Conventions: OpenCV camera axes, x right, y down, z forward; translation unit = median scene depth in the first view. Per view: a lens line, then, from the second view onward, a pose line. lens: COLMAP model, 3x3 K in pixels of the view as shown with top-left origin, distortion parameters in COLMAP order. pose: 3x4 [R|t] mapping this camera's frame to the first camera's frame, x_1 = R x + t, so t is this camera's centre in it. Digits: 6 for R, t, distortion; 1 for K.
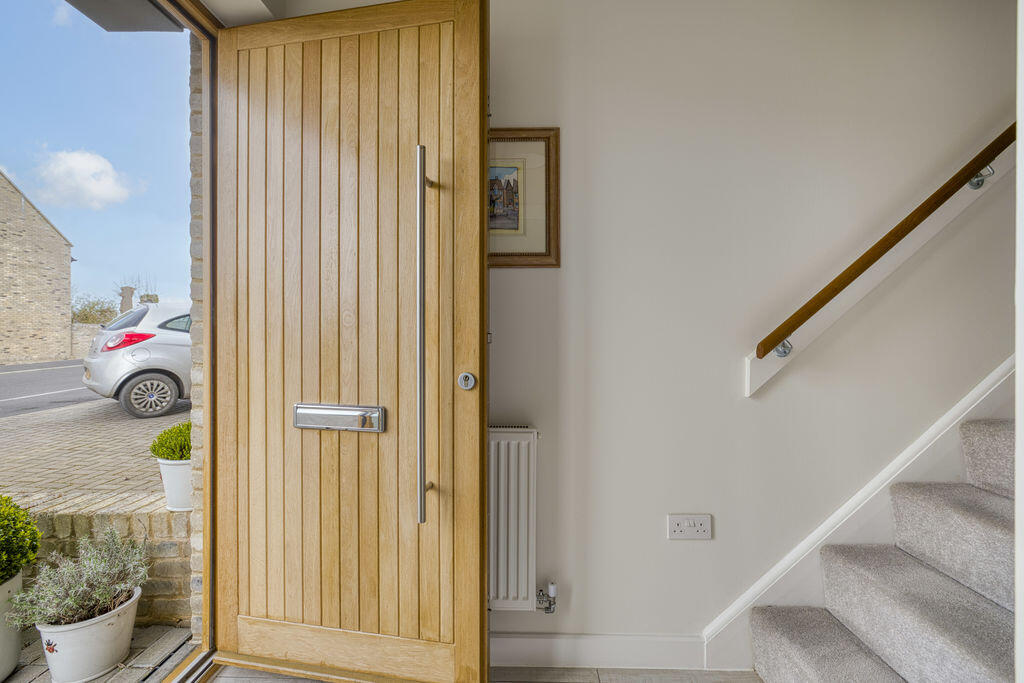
lens RADIAL K [[422.1, 0, 514.0], [0, 422.1, 337.2], [0, 0, 1]] dist [-0.009283, 0.000014]
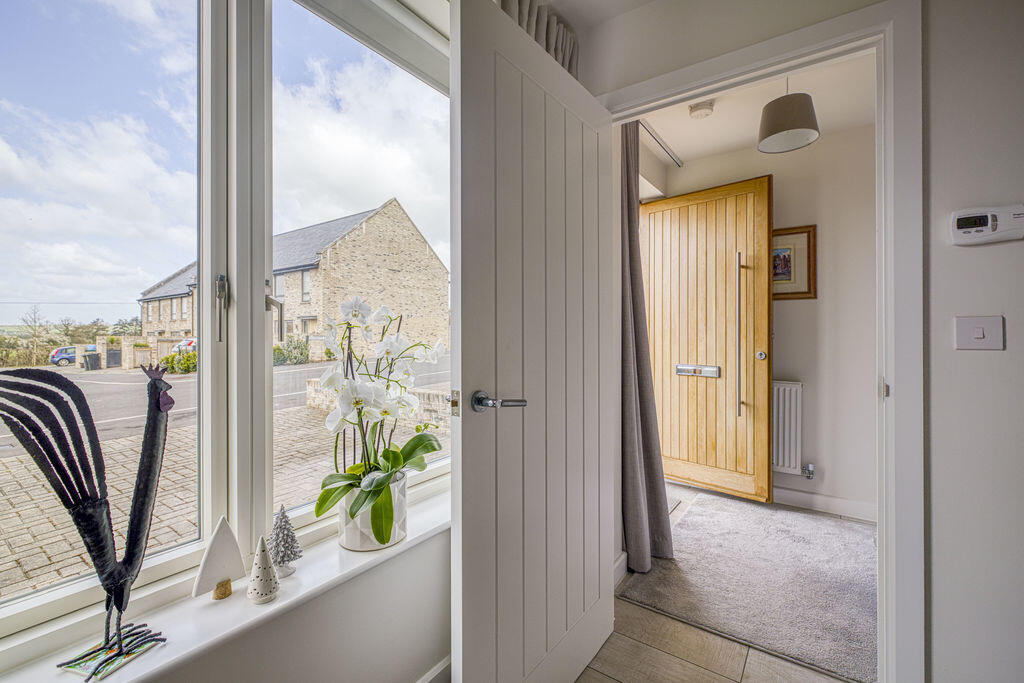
lens RADIAL K [[422.1, 0, 515.5], [0, 422.1, 332.5], [0, 0, 1]] dist [-0.009283, 0.000014]
pose [[0.818081, -0.000527, -0.575103, 0.090056], [-0.002882, 0.999983, -0.005015, -0.001404], [0.575096, 0.005760, 0.818066, -1.365009]]
